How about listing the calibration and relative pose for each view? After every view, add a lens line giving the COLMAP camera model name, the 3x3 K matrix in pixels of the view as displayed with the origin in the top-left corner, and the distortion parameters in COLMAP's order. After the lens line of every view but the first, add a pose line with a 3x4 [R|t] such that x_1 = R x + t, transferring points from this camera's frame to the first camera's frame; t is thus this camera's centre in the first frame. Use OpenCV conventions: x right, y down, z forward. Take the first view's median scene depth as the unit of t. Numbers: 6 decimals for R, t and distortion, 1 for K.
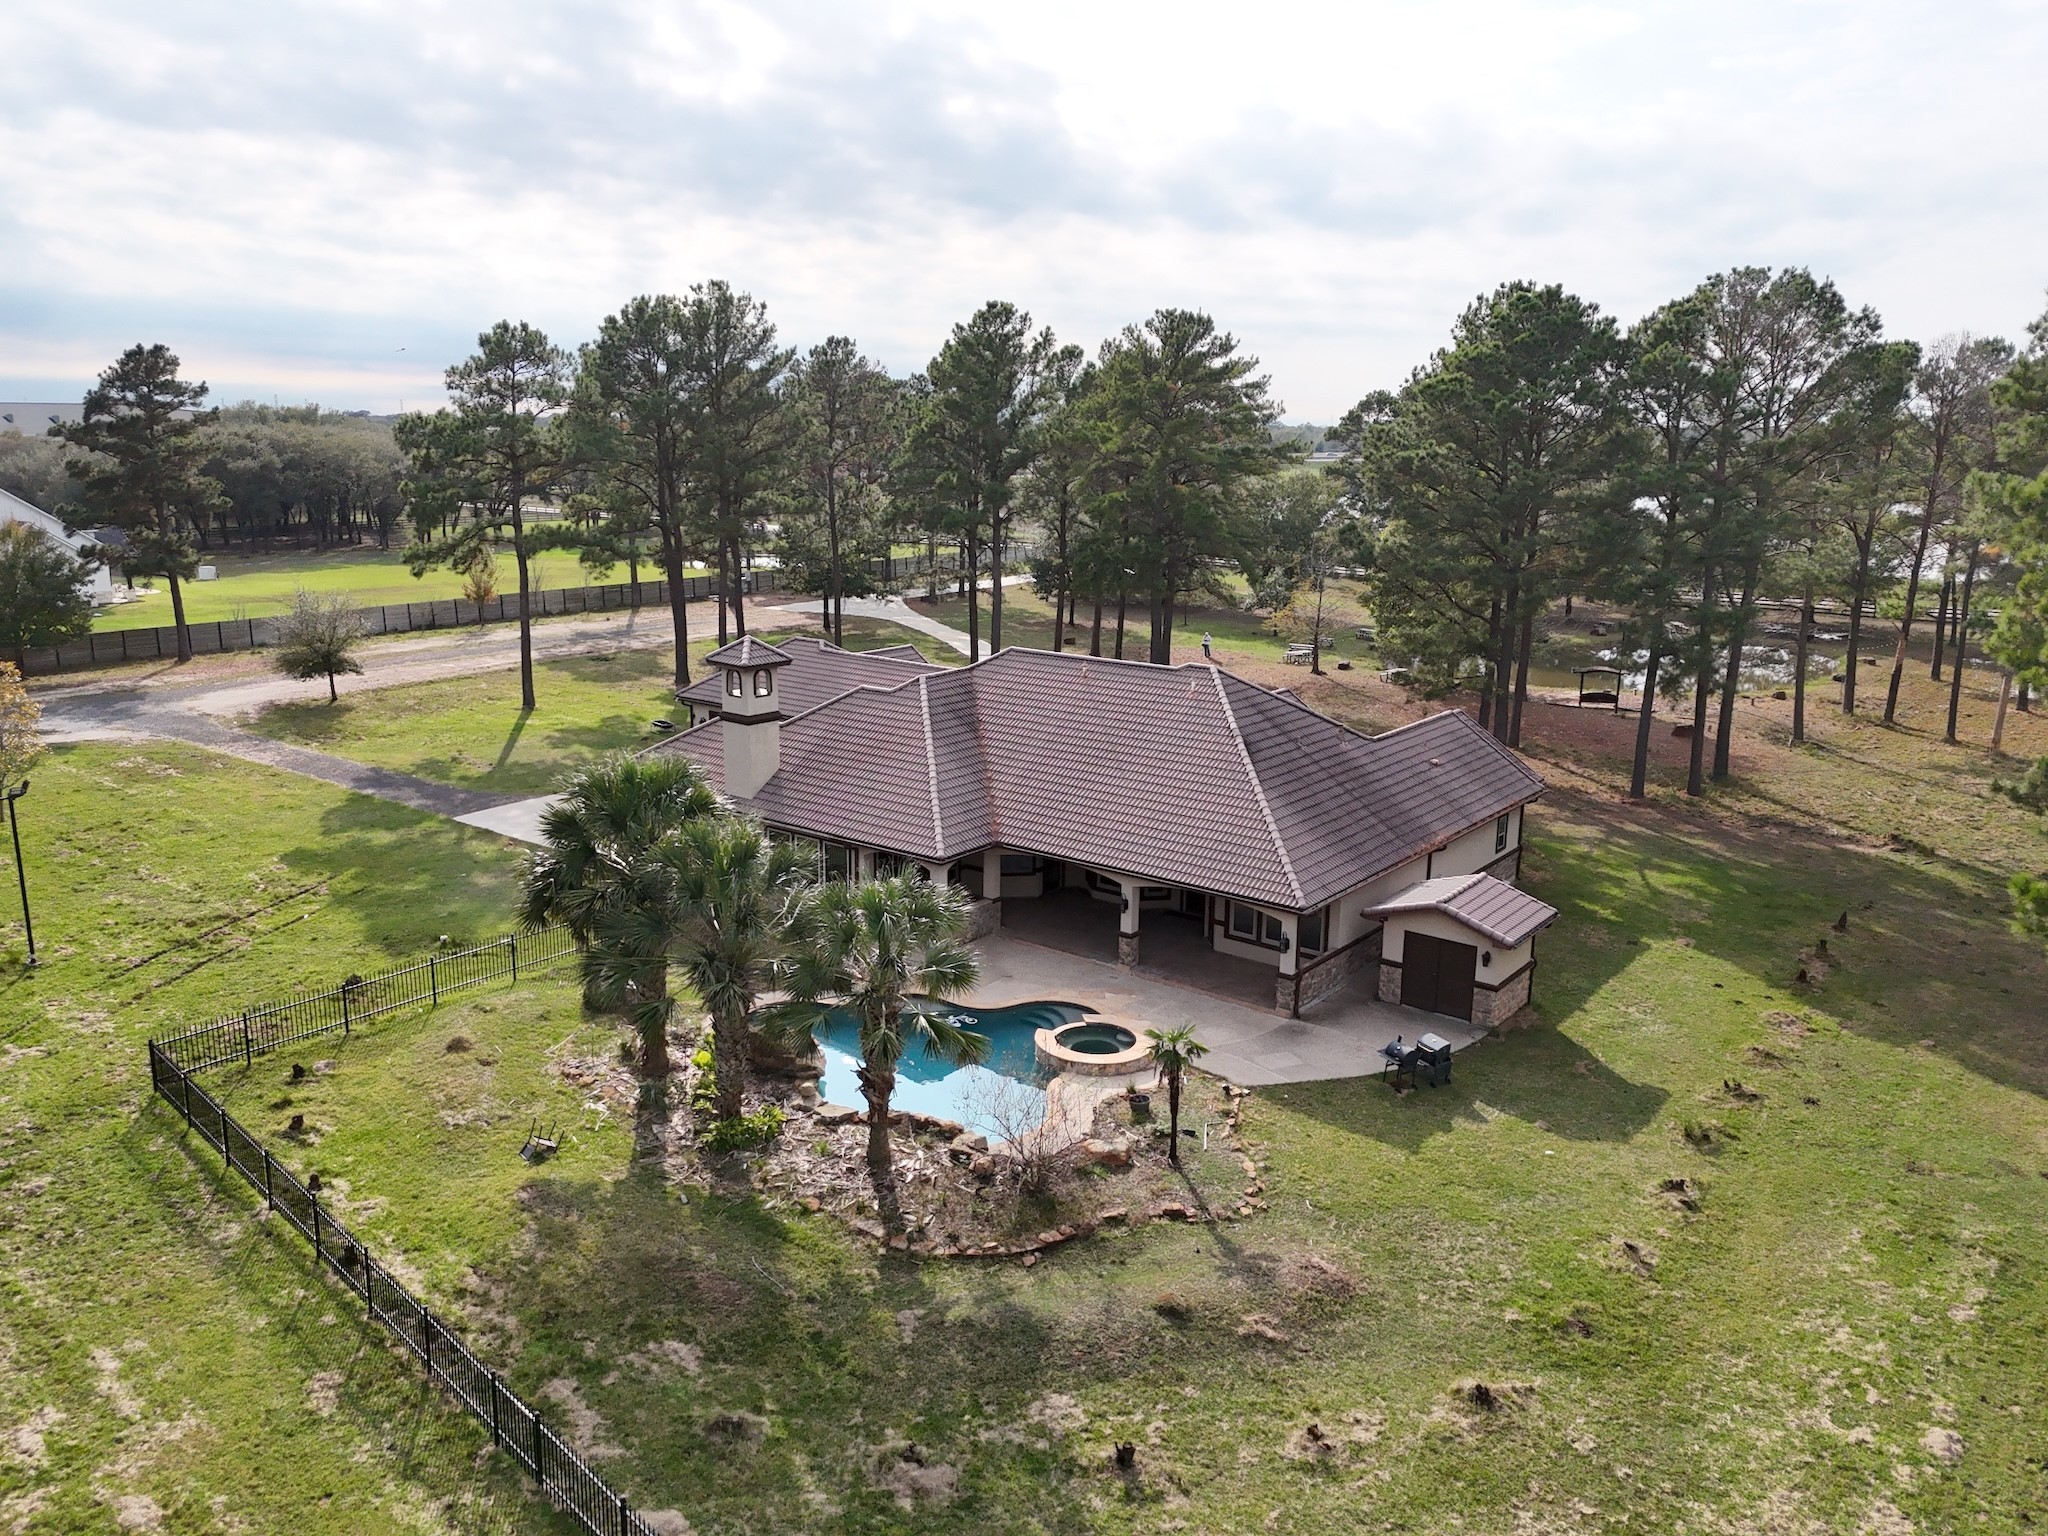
lens RADIAL K [[1471.2, 0, 1026.3], [0, 1471.2, 774.9], [0, 0, 1]] dist [0.044212, -0.006909]
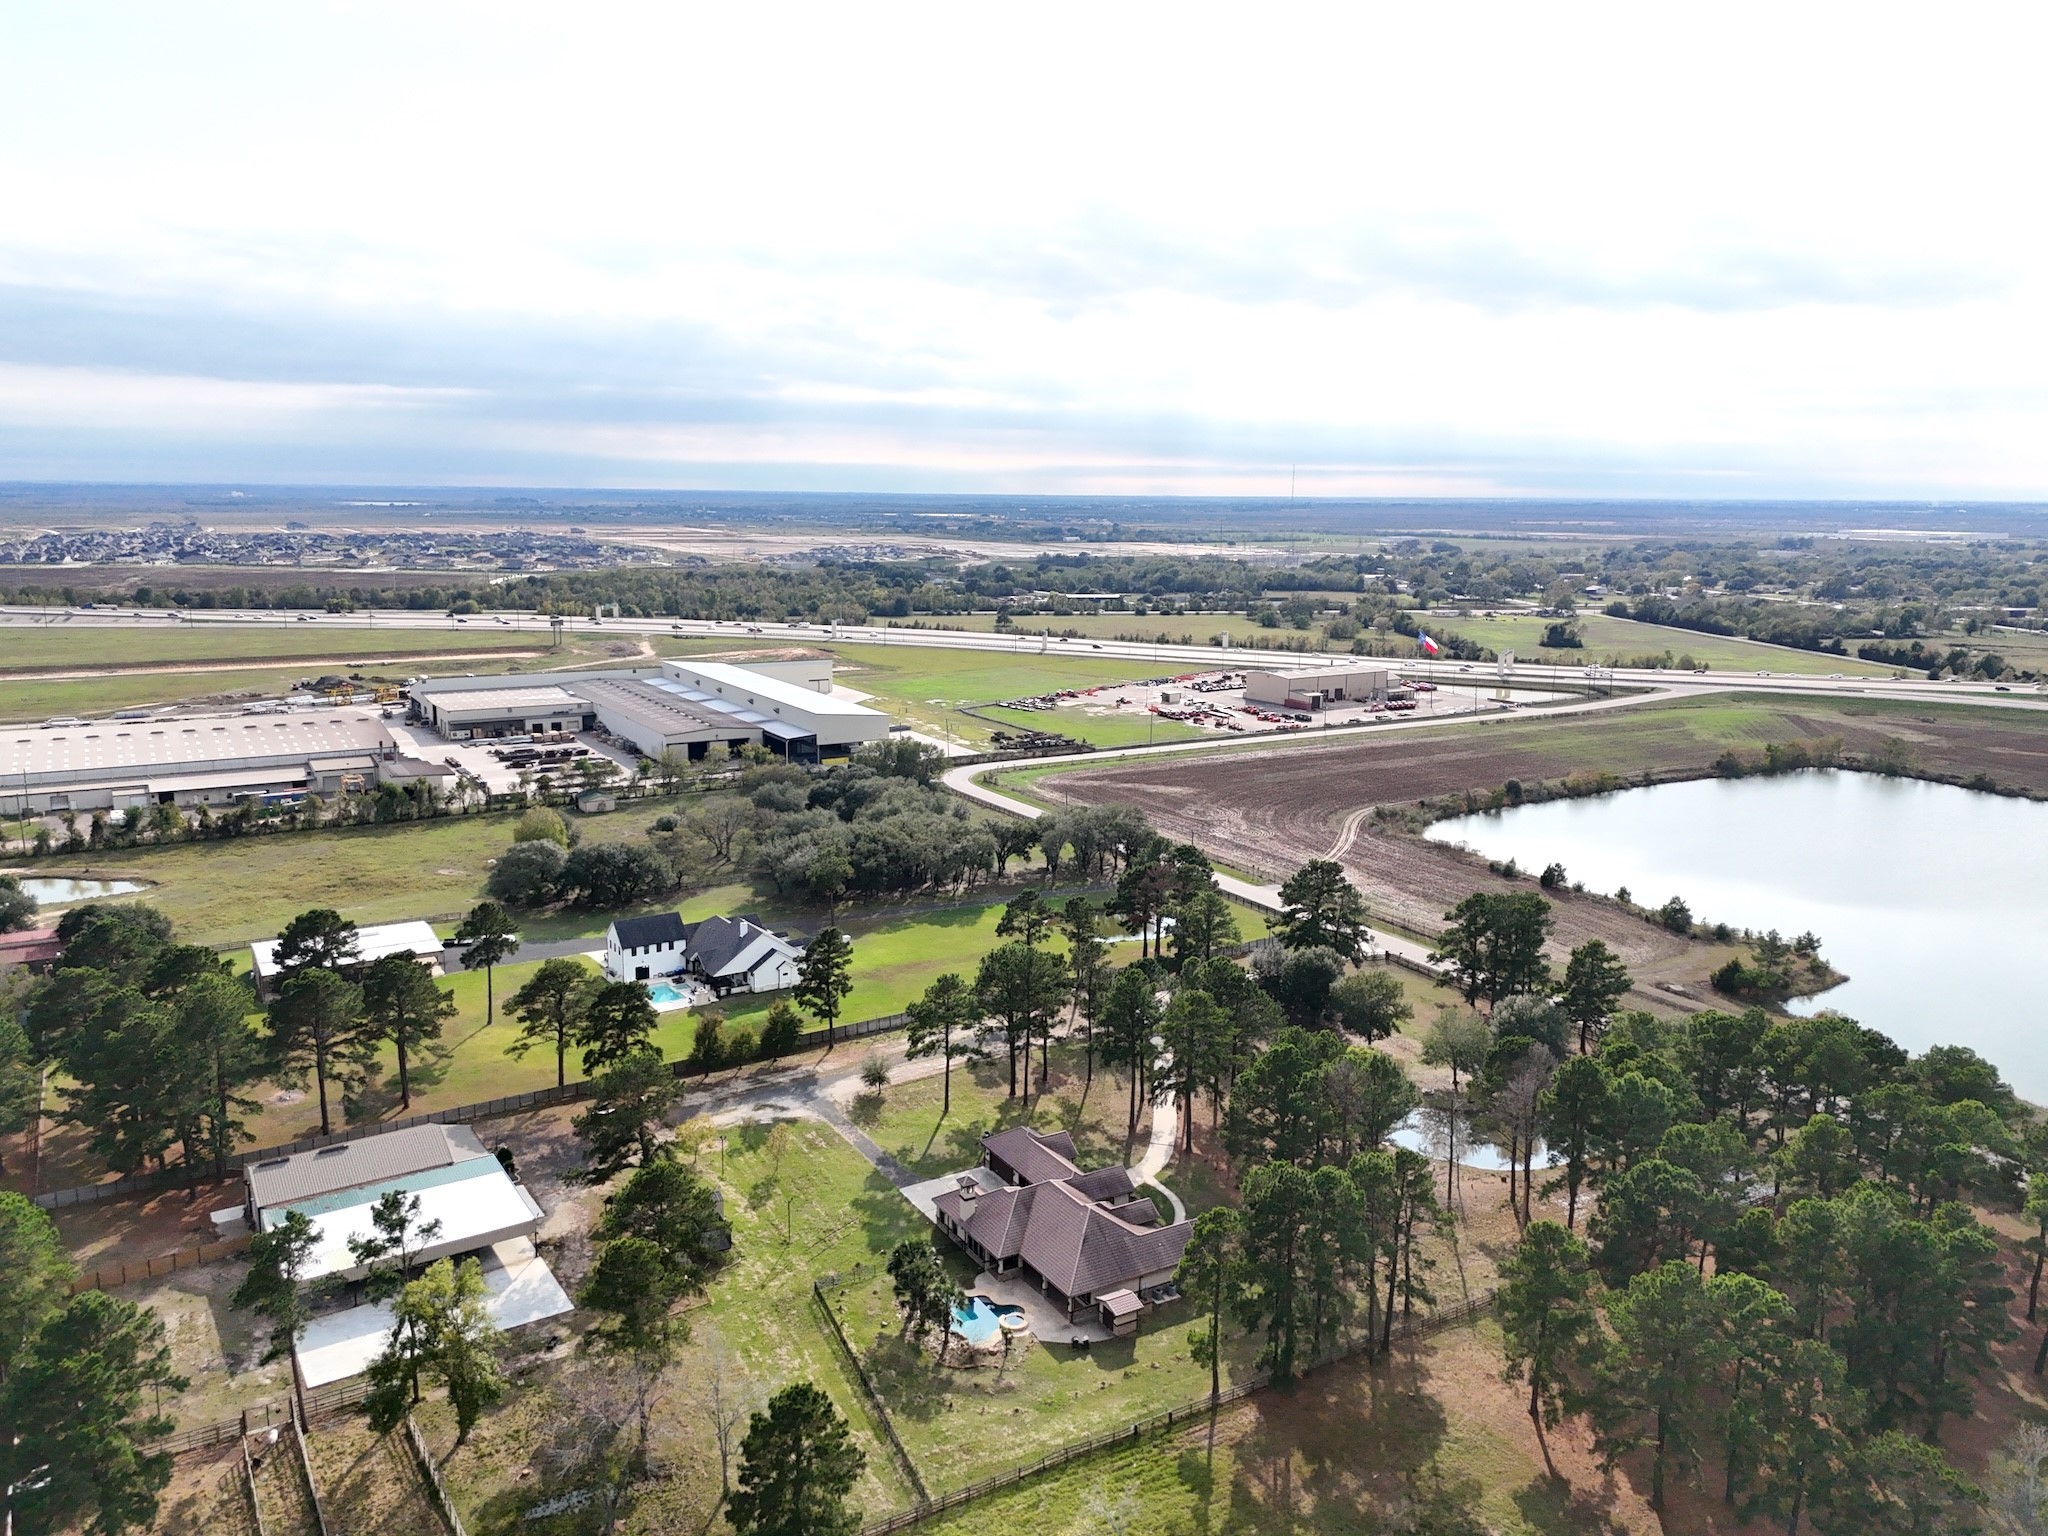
lens RADIAL K [[1471.2, 0, 1025.0], [0, 1471.2, 765.7], [0, 0, 1]] dist [0.044212, -0.006909]
pose [[0.926367, 0.059722, -0.371857, 1.609748], [-0.081326, 0.995774, -0.042671, -1.257088], [0.367737, 0.069770, 0.927309, -3.090565]]
